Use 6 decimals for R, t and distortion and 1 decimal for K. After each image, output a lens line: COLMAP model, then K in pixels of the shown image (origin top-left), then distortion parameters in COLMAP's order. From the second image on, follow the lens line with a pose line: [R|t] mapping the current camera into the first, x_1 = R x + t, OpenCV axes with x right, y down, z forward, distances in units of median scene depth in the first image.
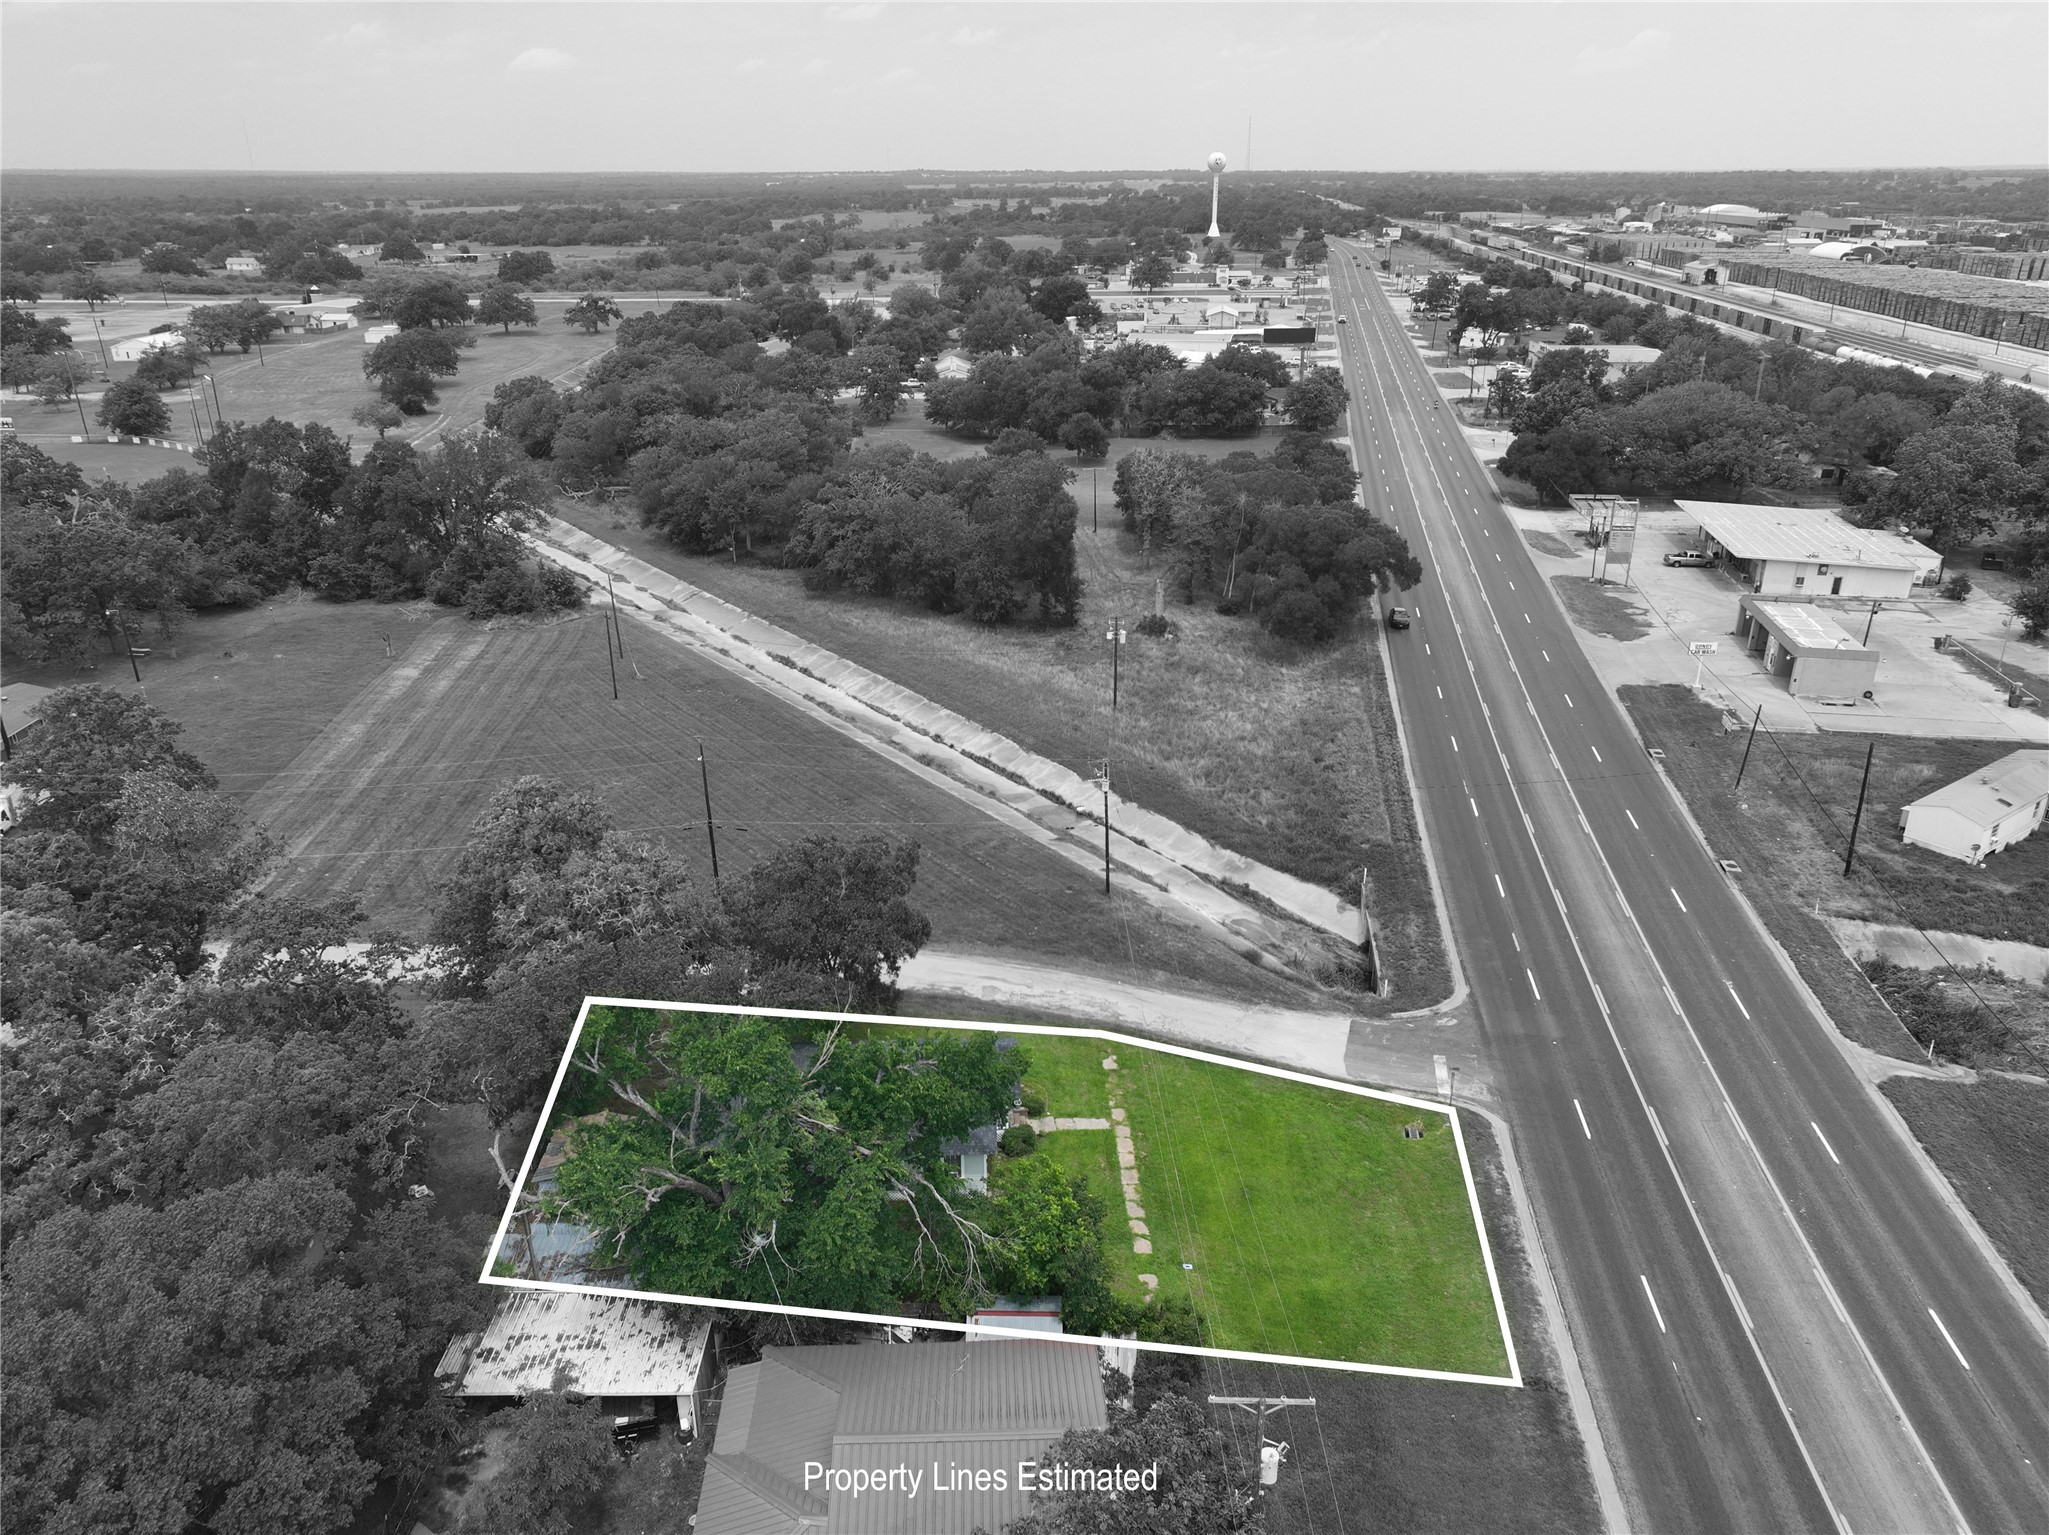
lens RADIAL K [[1443.4, 0, 1024.5], [0, 1443.4, 767.5], [0, 0, 1]] dist [-0.016704, 0.041083]
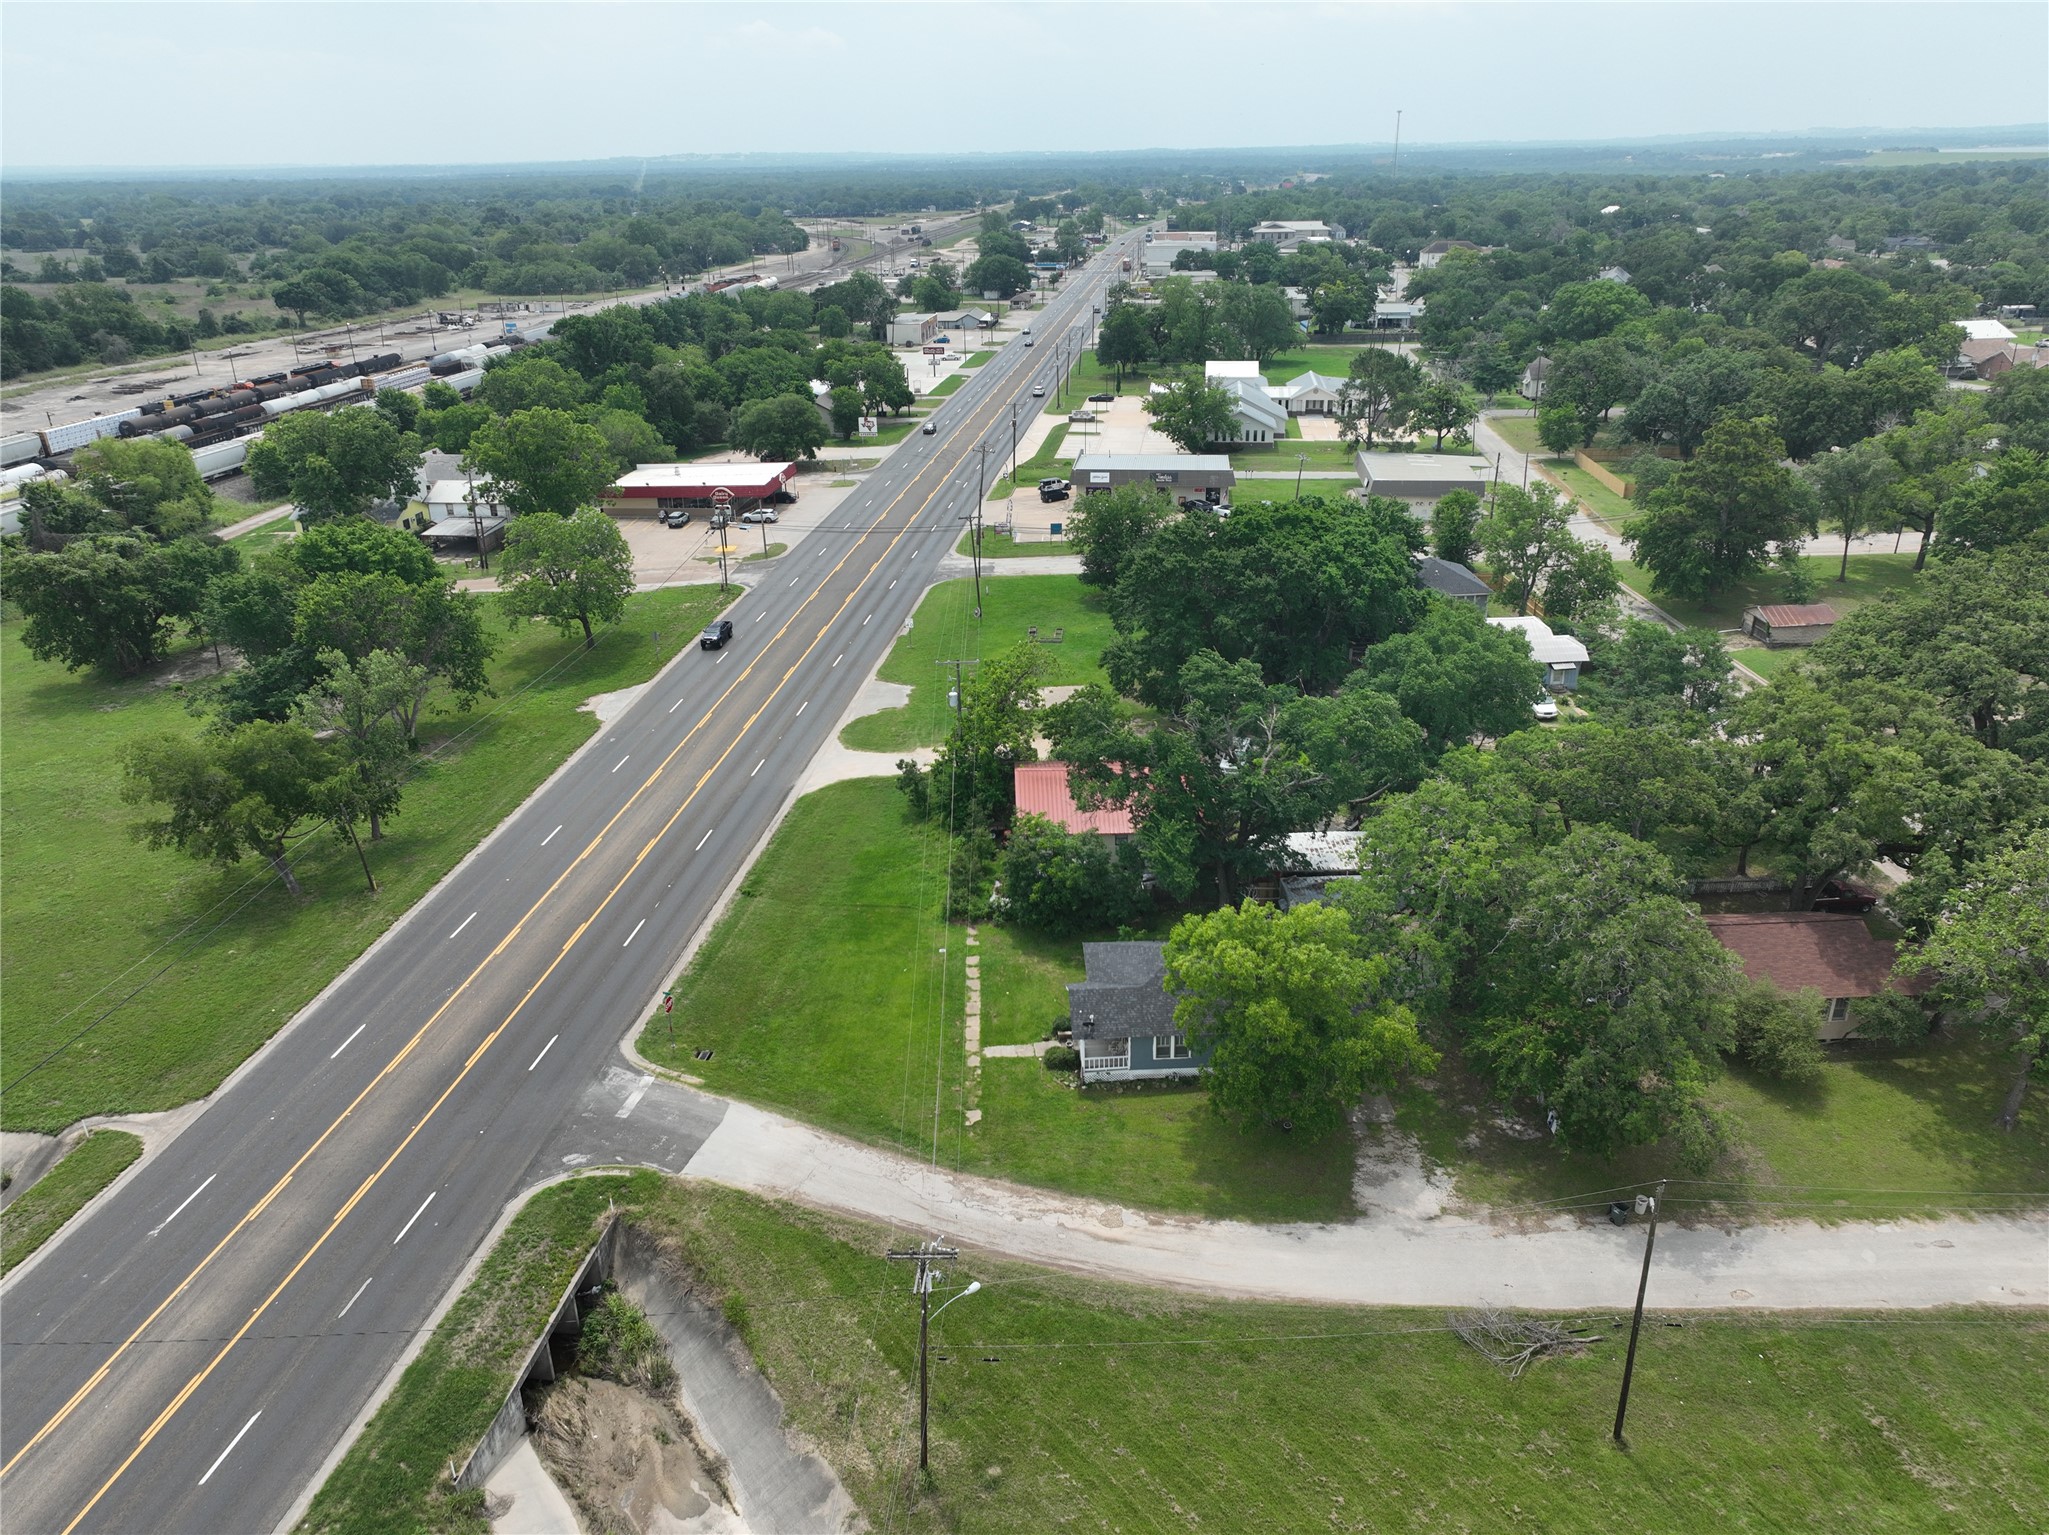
lens RADIAL K [[1440.8, 0, 1024.5], [0, 1440.8, 767.5], [0, 0, 1]] dist [0.000539, 0.006330]
pose [[-0.999743, 0.016219, 0.015819, 0.007788], [0.022648, 0.697522, 0.716206, -0.632621], [0.000582, 0.716380, -0.697710, 1.517109]]
